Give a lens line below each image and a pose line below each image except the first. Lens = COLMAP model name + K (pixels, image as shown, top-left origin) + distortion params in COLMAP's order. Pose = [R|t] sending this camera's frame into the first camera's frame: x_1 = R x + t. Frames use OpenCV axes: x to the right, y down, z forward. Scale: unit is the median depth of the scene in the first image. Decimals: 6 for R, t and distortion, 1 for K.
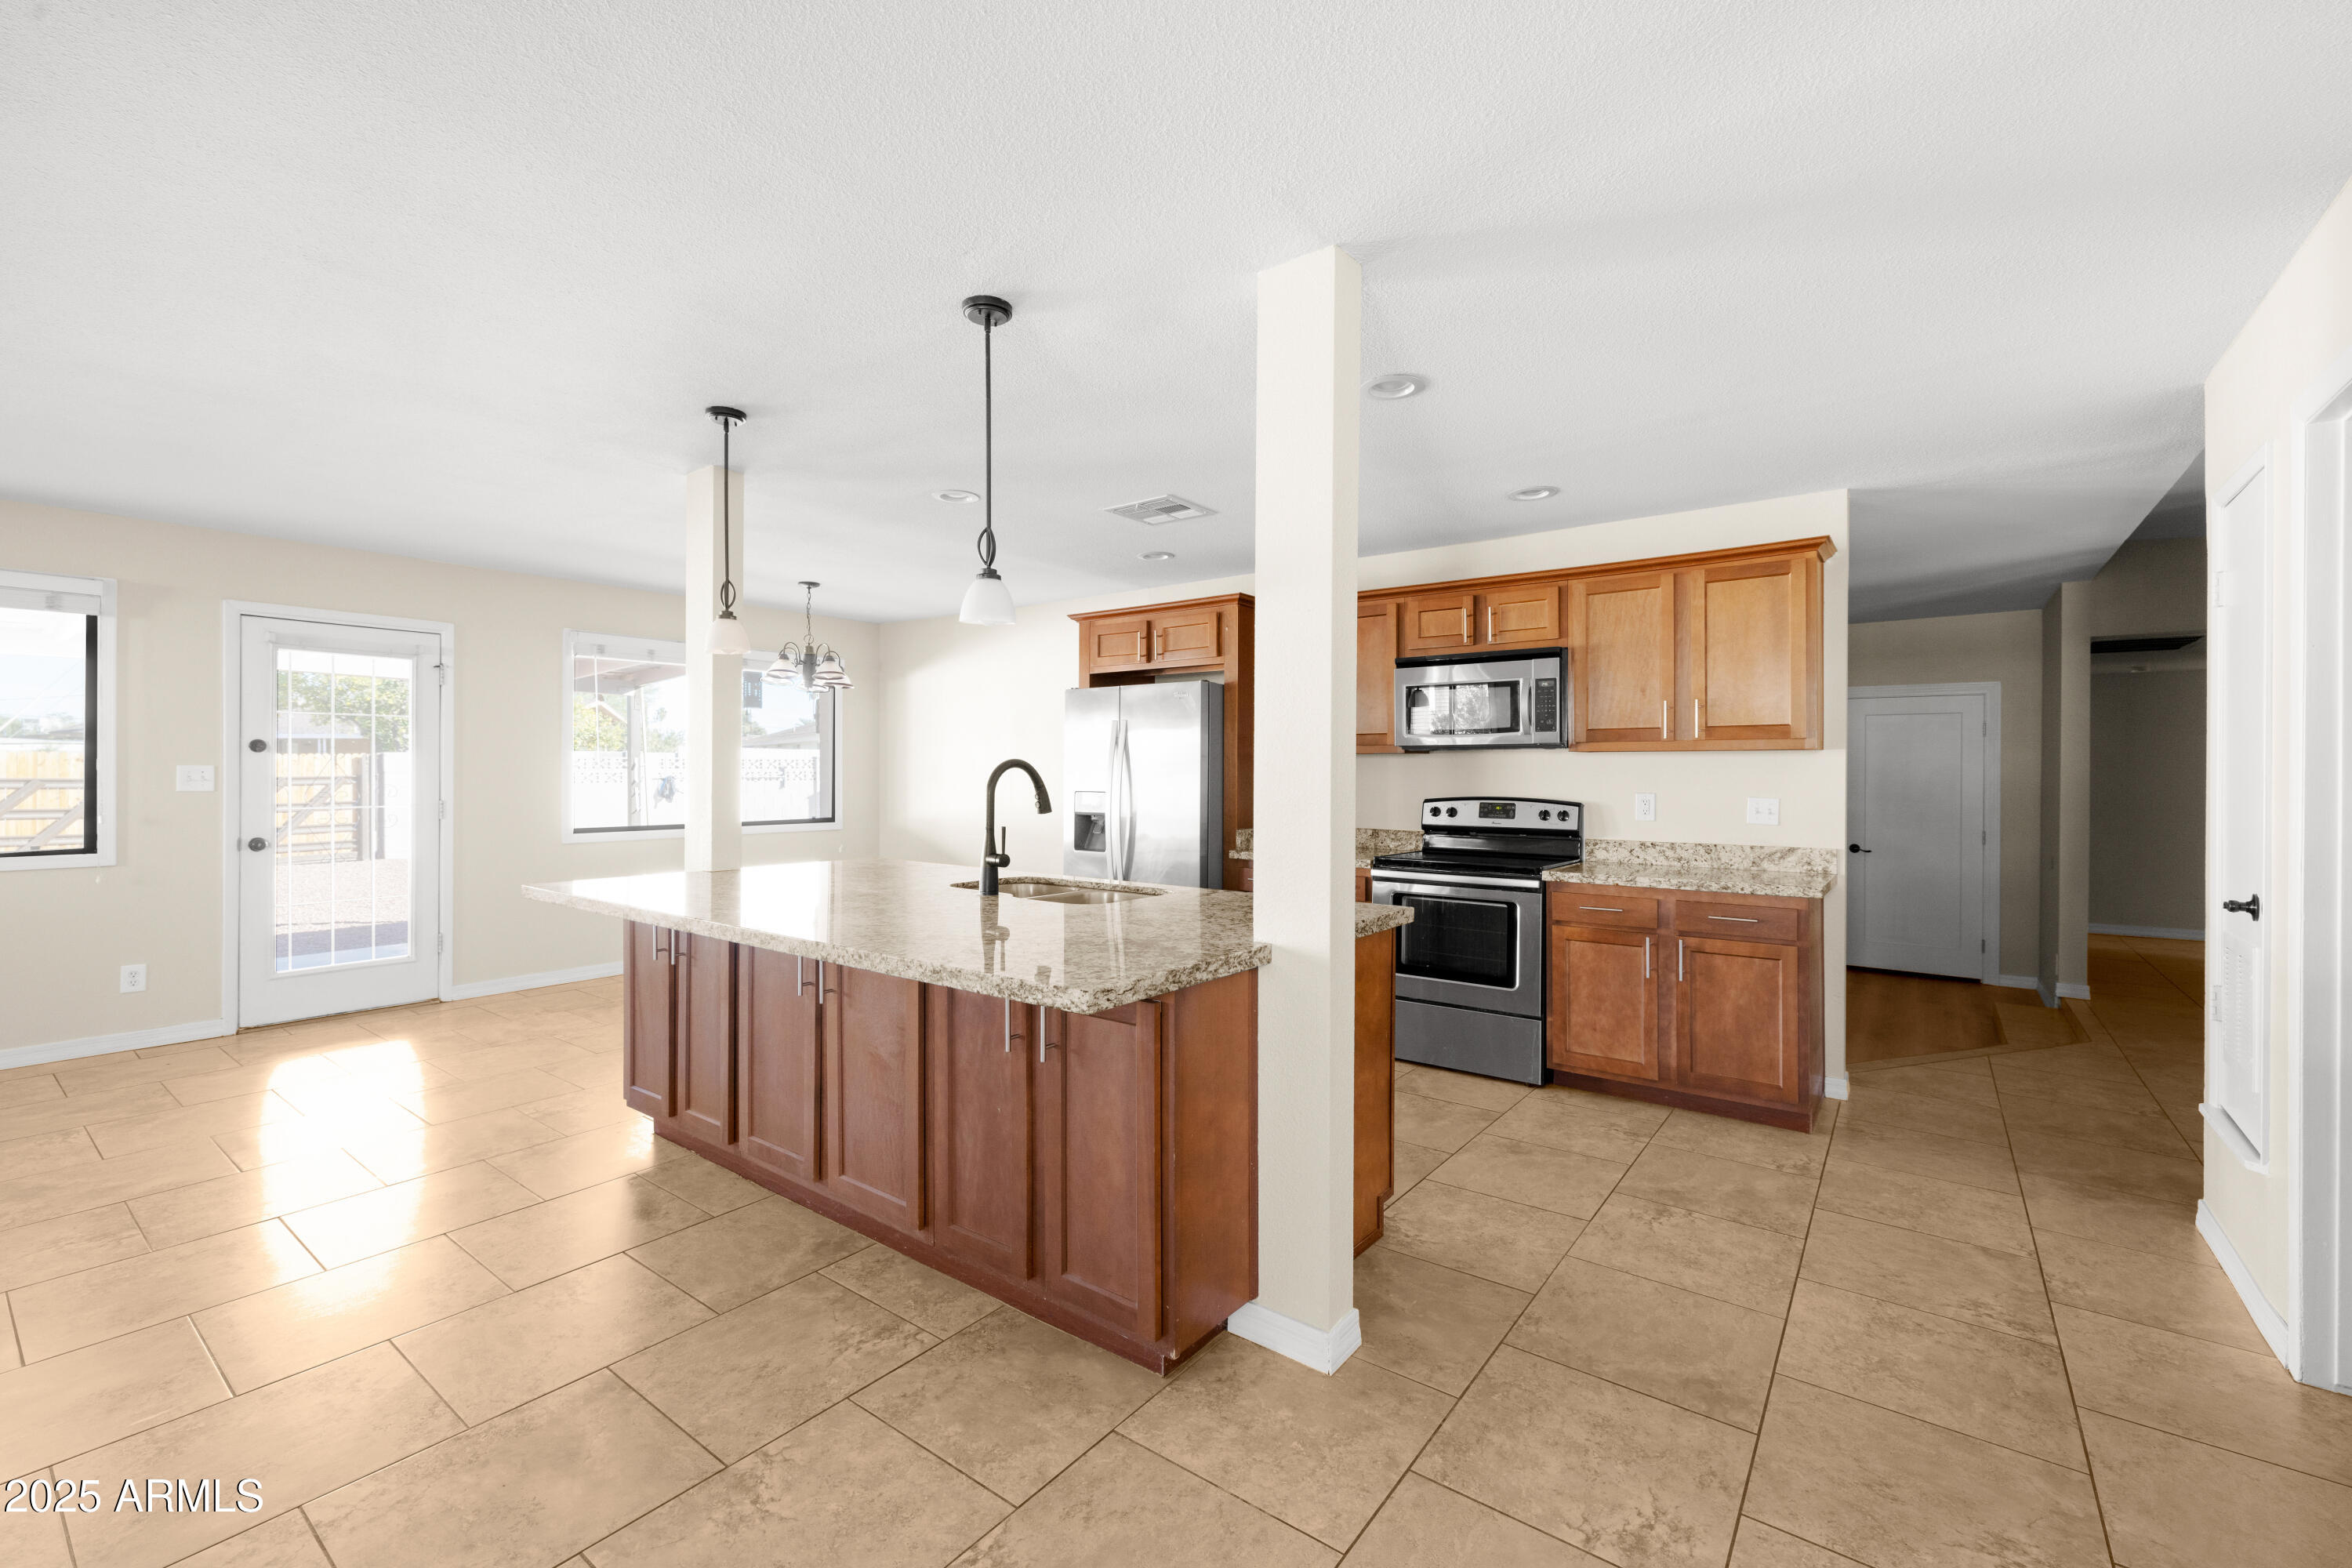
lens RADIAL K [[980.5, 0, 1182.8], [0, 980.5, 771.1], [0, 0, 1]] dist [-0.001576, 0.000680]
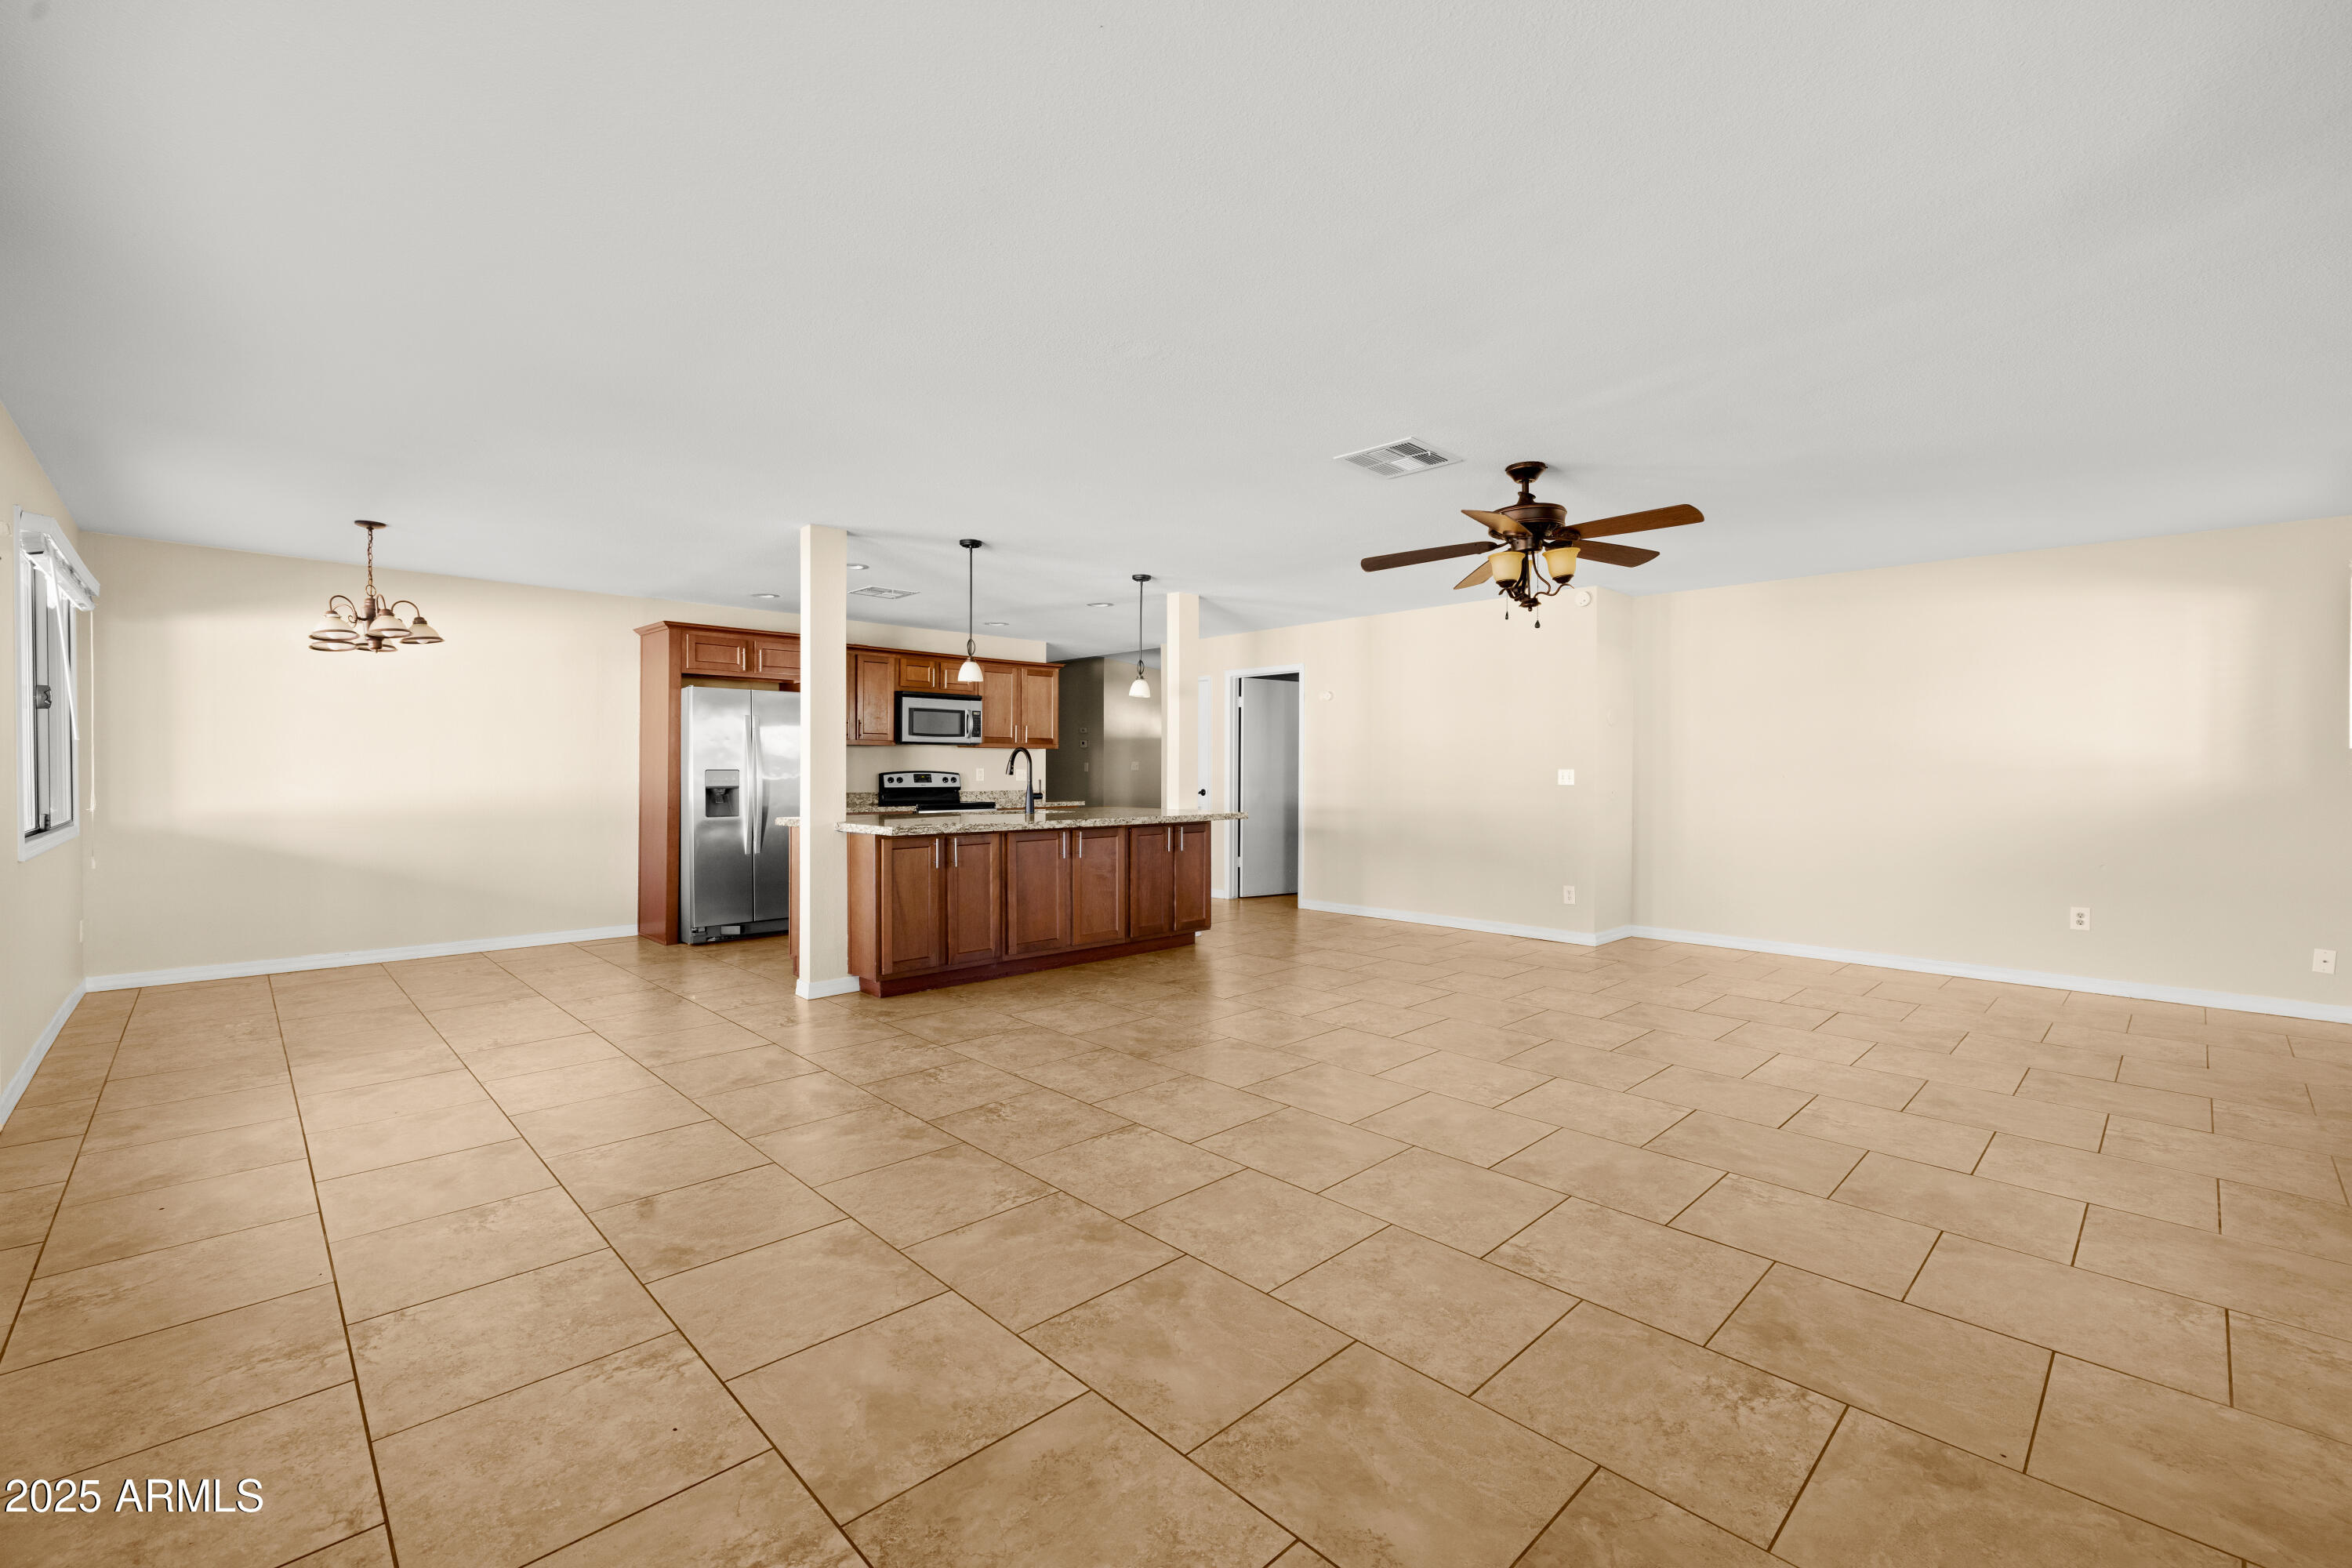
lens RADIAL K [[983.4, 0, 1177.4], [0, 983.4, 765.3], [0, 0, 1]] dist [0.000808, -0.000530]
pose [[0.155746, 0.002803, 0.987793, -1.546966], [-0.001373, 0.999996, -0.002621, 0.022166], [-0.987796, -0.000948, 0.155749, 0.274367]]
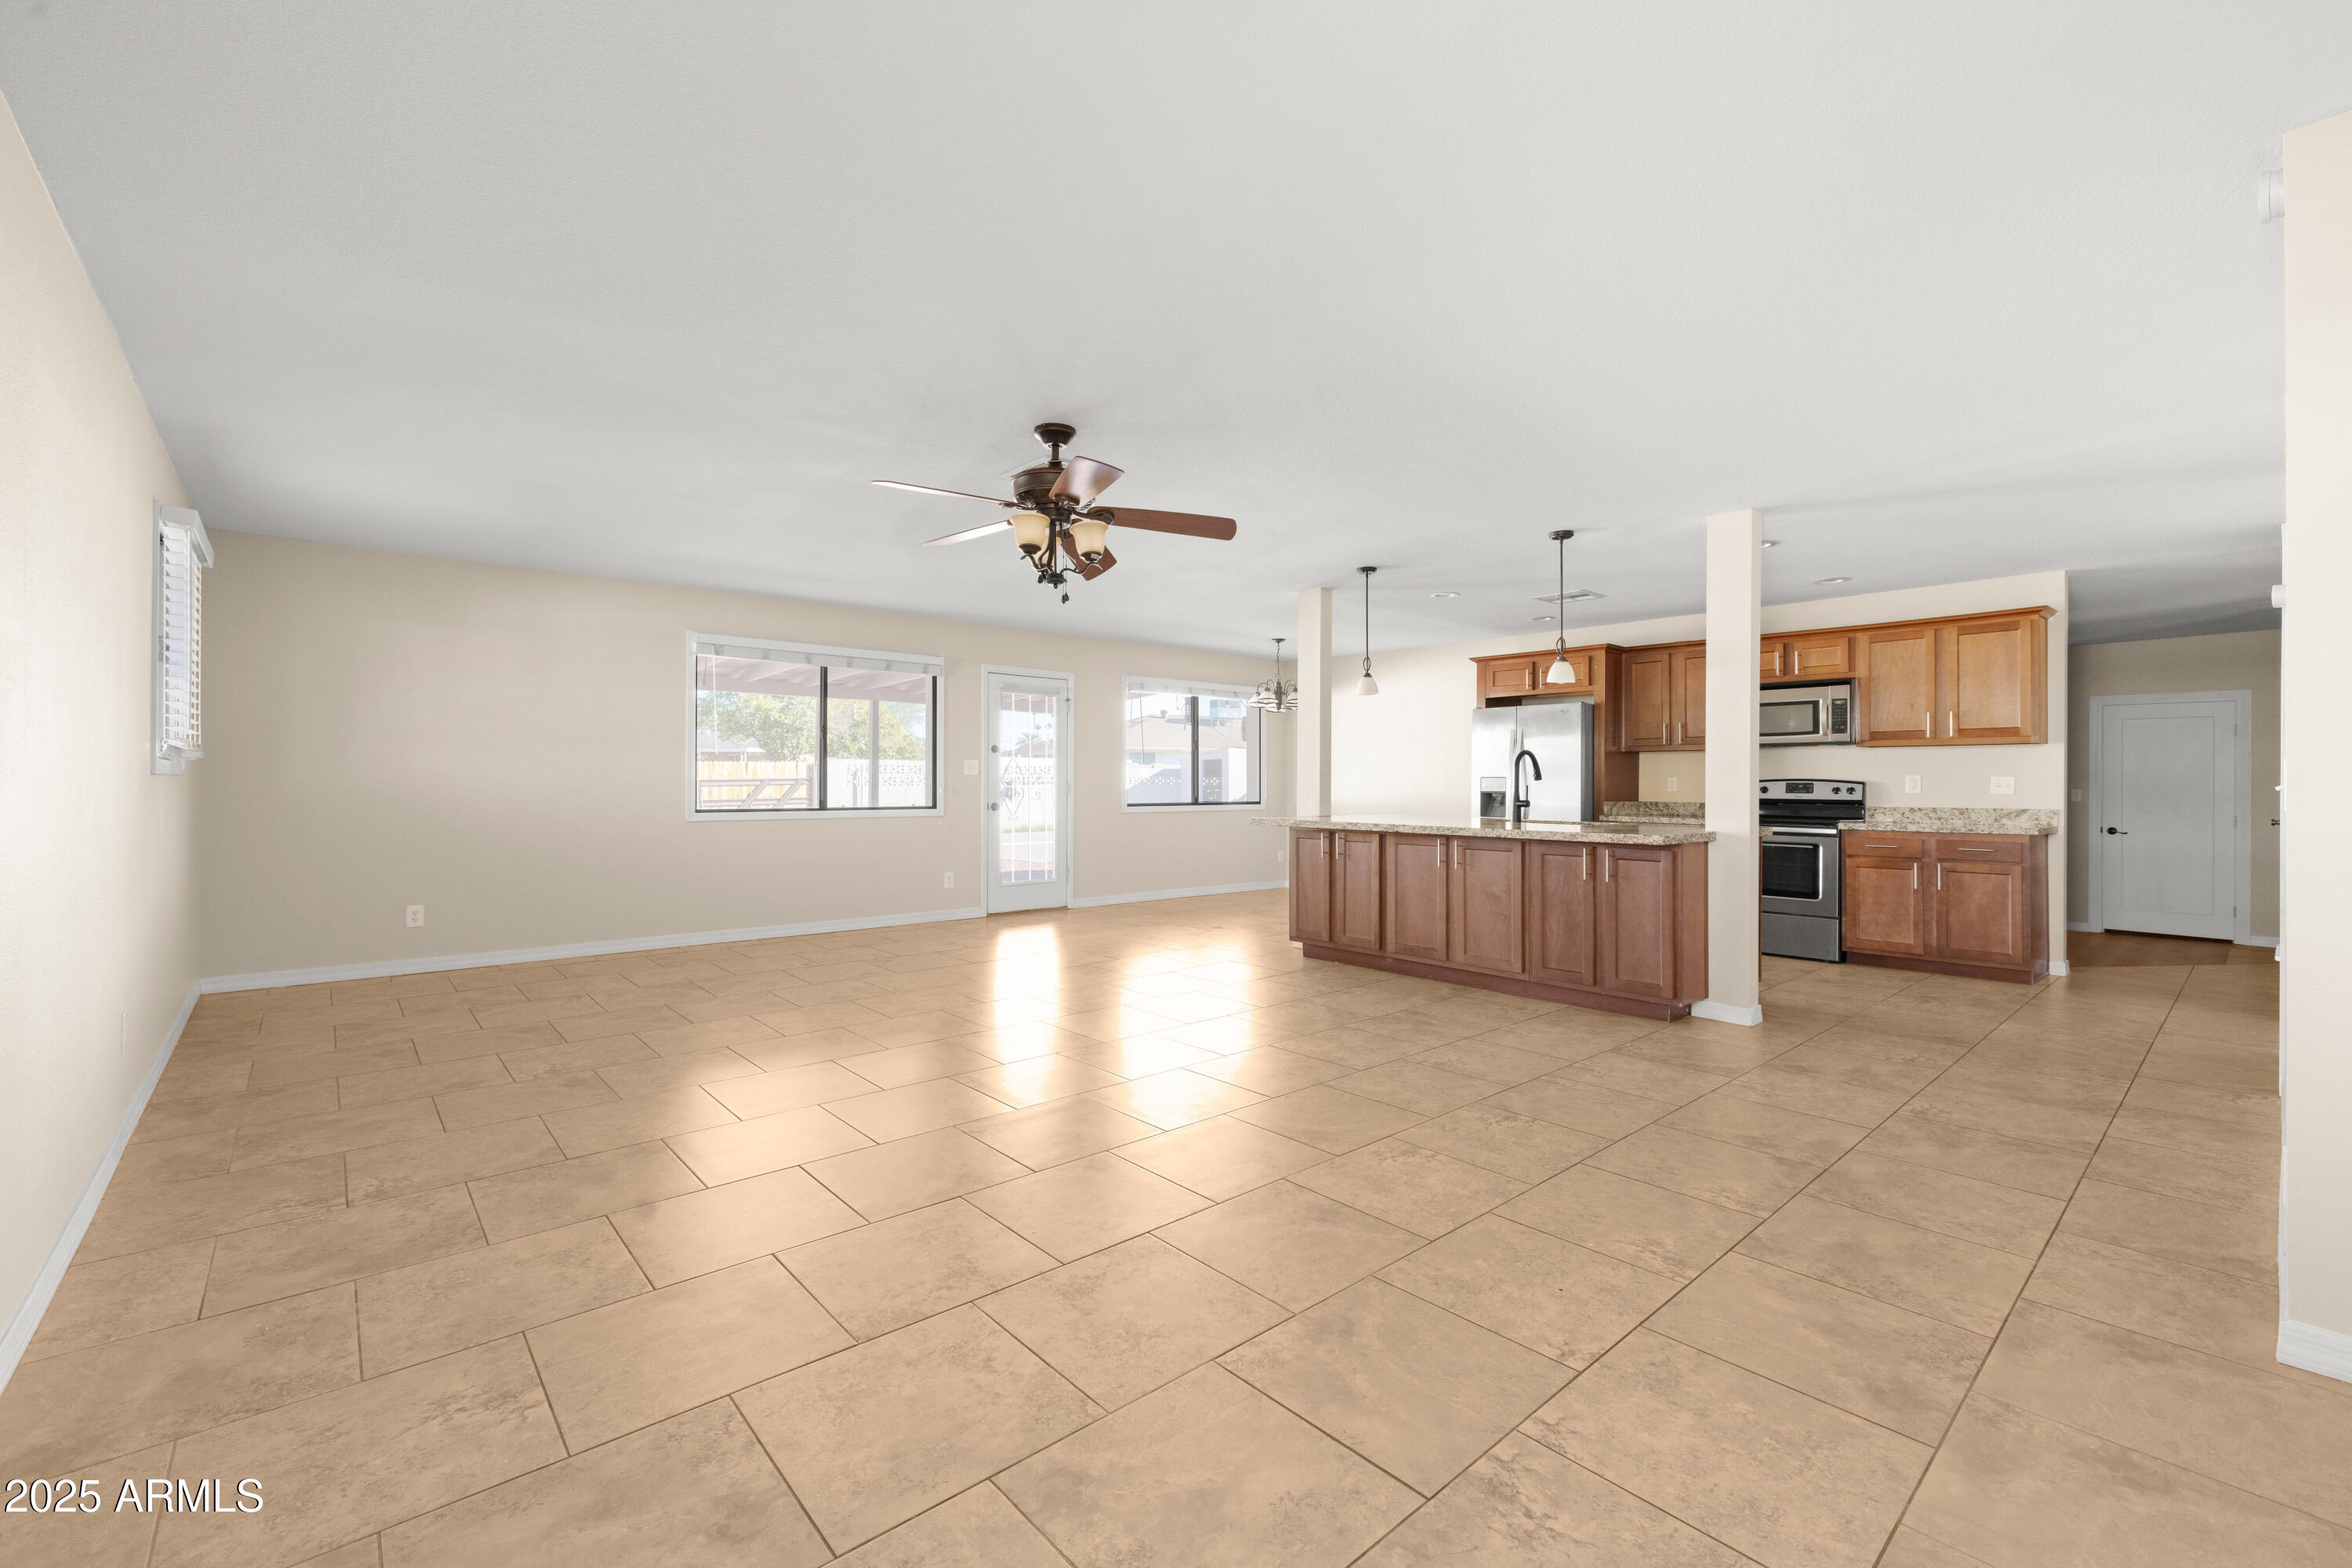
lens RADIAL K [[980.5, 0, 1181.1], [0, 980.5, 778.1], [0, 0, 1]] dist [-0.001576, 0.000680]
pose [[0.979743, 0.000018, -0.200260, -0.321382], [-0.000996, 0.999988, -0.004784, 0.036574], [0.200257, 0.004887, 0.979731, -0.683424]]
